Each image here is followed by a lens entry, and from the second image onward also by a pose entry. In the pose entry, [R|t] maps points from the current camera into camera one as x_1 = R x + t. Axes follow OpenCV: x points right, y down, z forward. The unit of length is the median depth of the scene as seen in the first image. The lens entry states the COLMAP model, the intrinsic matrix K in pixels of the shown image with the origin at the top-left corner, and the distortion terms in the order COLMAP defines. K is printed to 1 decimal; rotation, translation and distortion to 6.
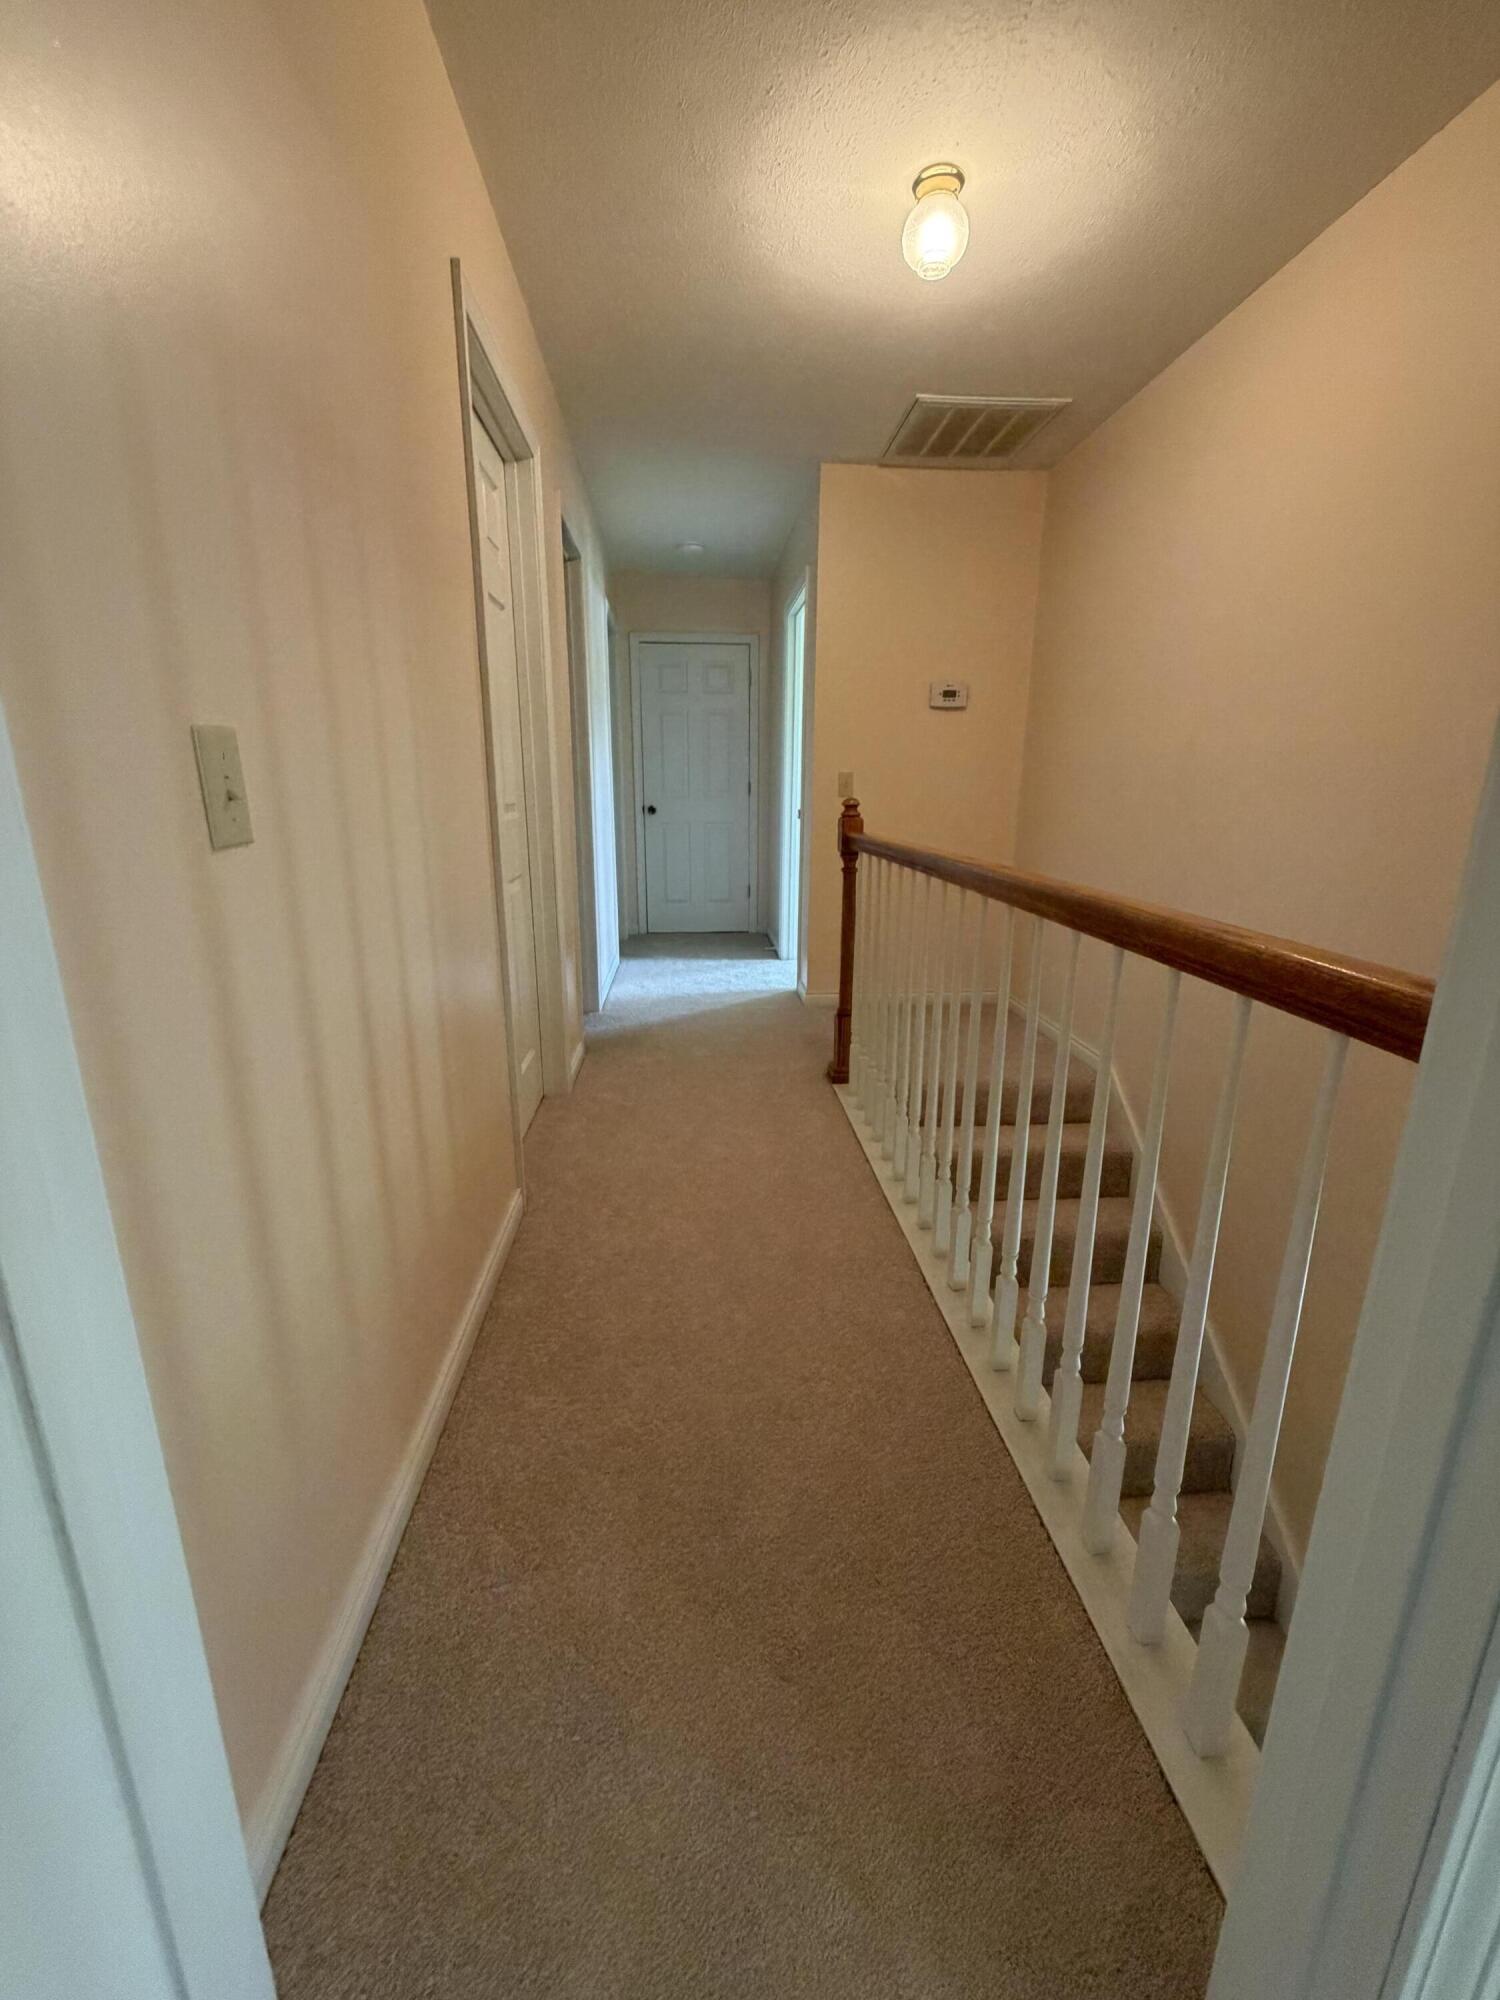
lens RADIAL K [[800.7, 0, 752.6], [0, 800.7, 1001.8], [0, 0, 1]] dist [0.000847, 0.000175]
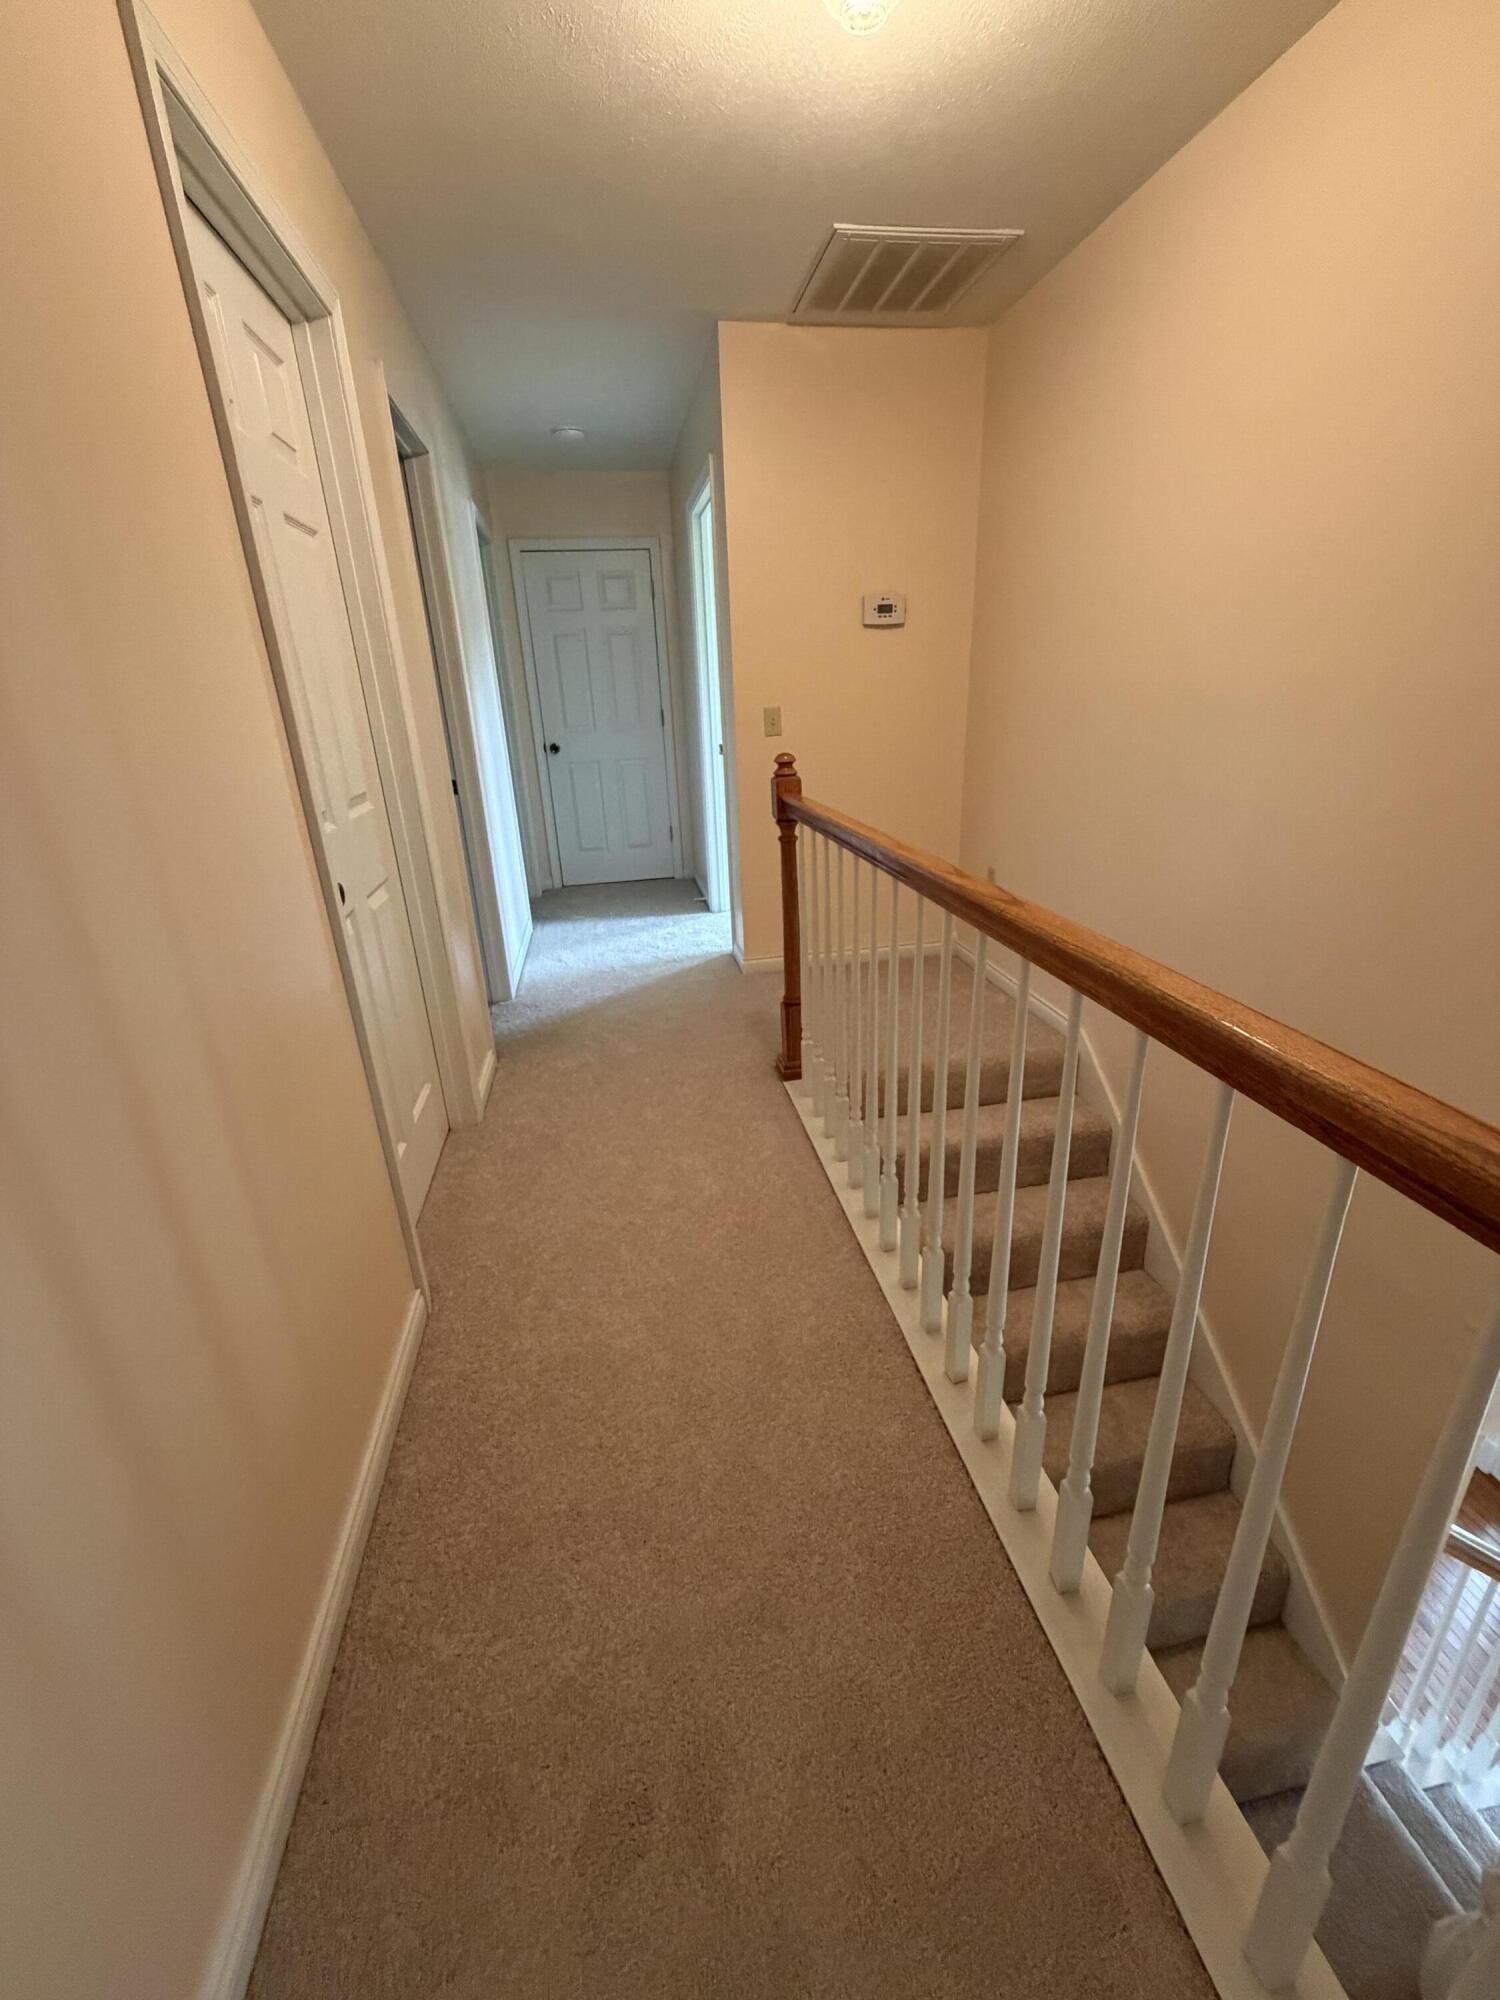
lens RADIAL K [[800.7, 0, 751.7], [0, 800.7, 1000.8], [0, 0, 1]] dist [0.000847, 0.000175]
pose [[0.994043, -0.077538, 0.076588, 0.004052], [0.068777, 0.991429, 0.111074, -0.082242], [-0.084544, -0.105145, 0.990857, 0.127940]]
